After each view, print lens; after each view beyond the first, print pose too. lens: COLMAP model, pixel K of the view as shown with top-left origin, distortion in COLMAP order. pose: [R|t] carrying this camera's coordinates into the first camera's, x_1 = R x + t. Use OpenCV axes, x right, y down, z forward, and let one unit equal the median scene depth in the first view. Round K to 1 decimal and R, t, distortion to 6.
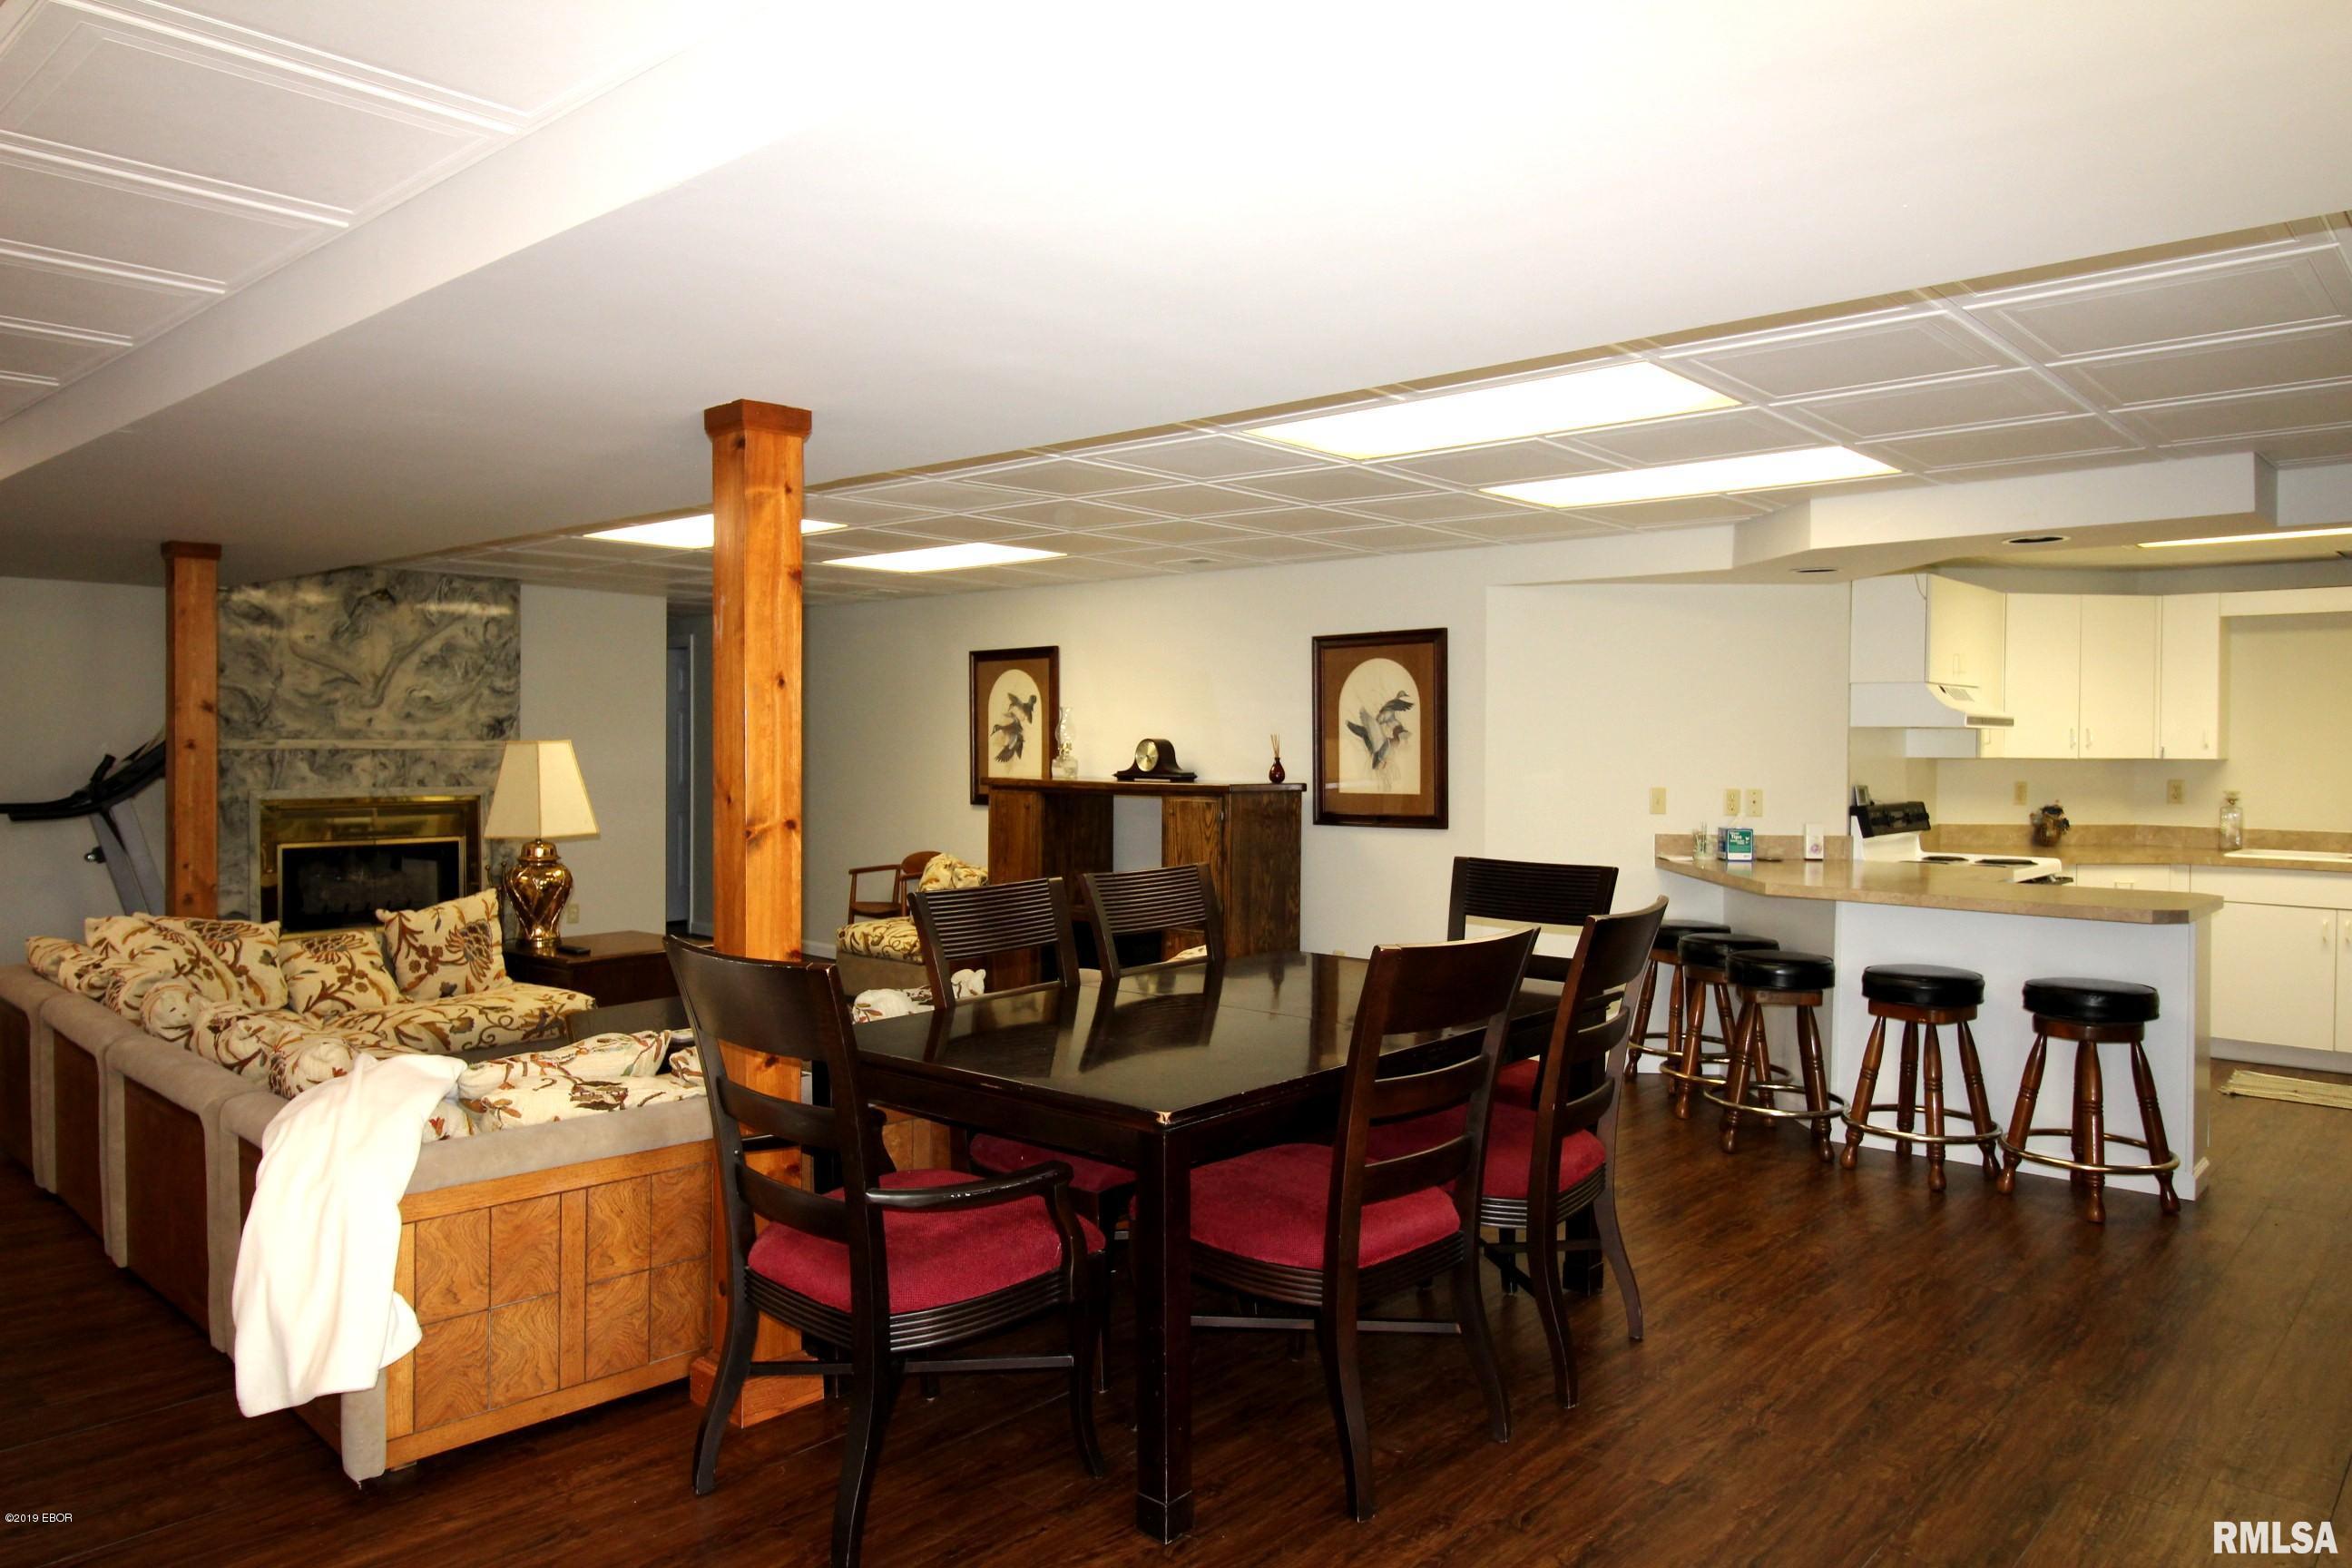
lens RADIAL K [[1577.4, 0, 1174.1], [0, 1577.4, 775.6], [0, 0, 1]] dist [0.005574, -0.003396]
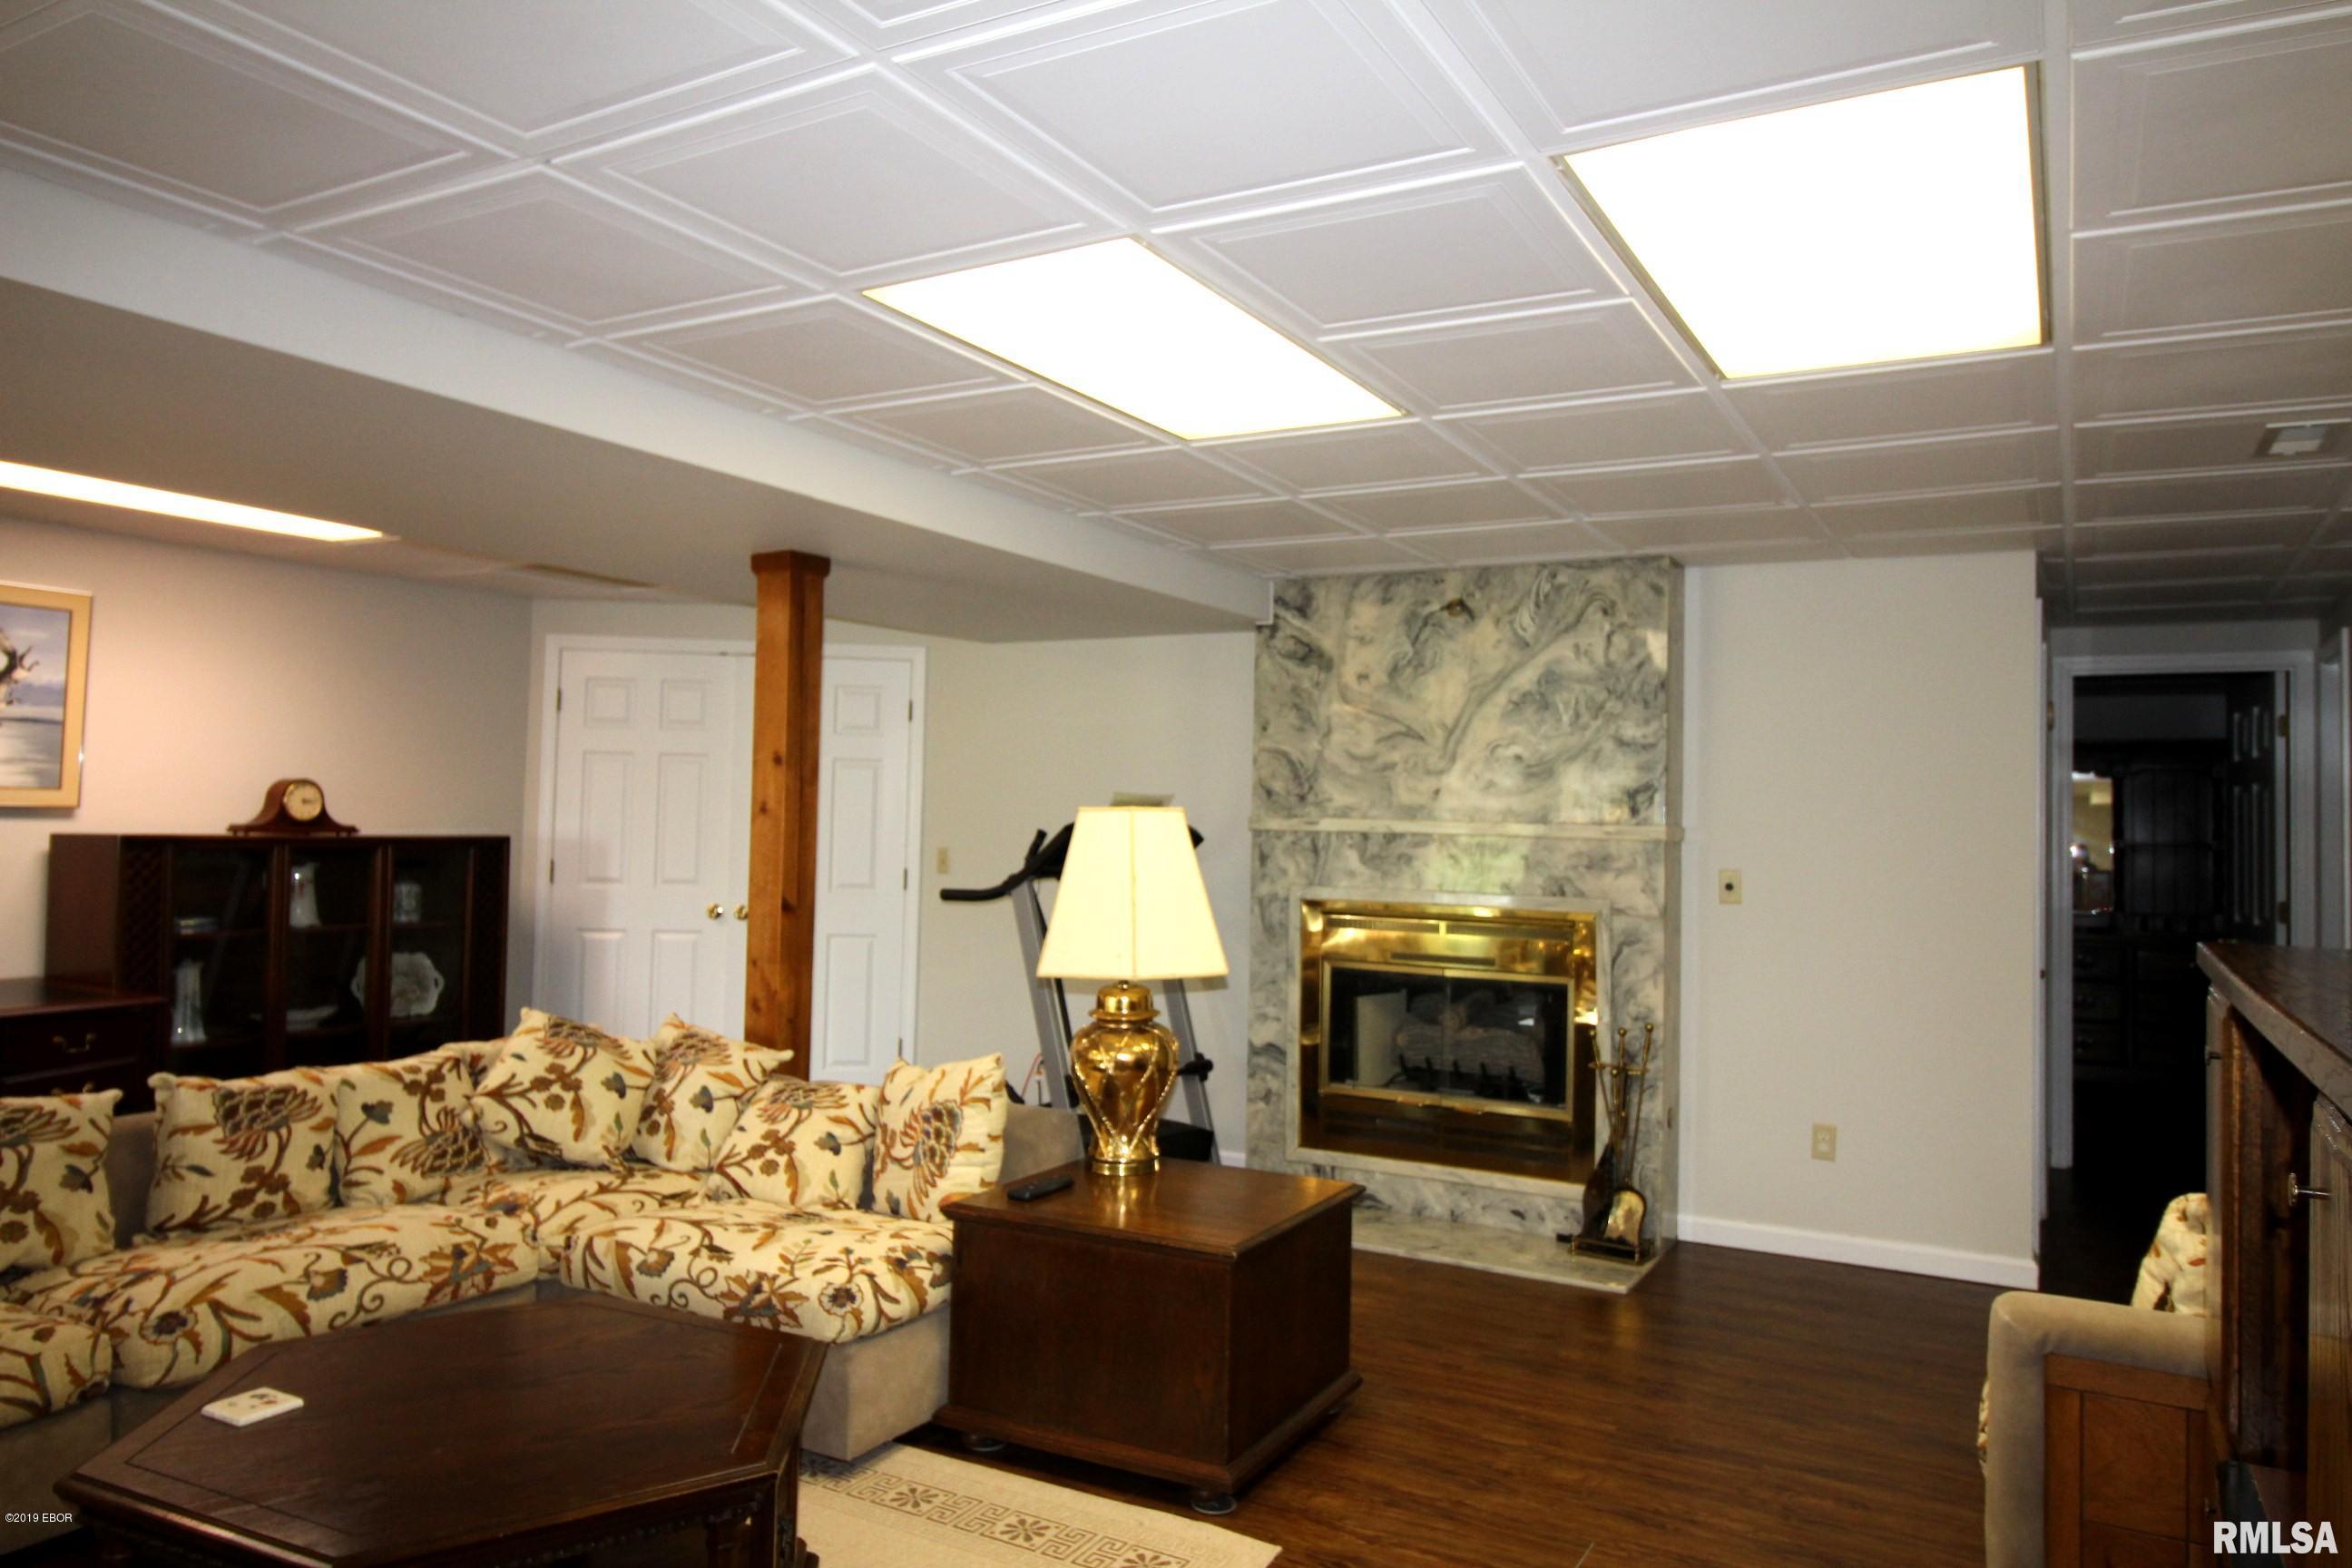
lens RADIAL K [[1577.4, 0, 1173.8], [0, 1577.4, 773.5], [0, 0, 1]] dist [0.005574, -0.003396]
pose [[0.207827, -0.029867, -0.977709, 0.138808], [-0.043809, 0.998247, -0.039807, -0.011110], [0.977184, 0.051105, 0.206154, 0.761397]]
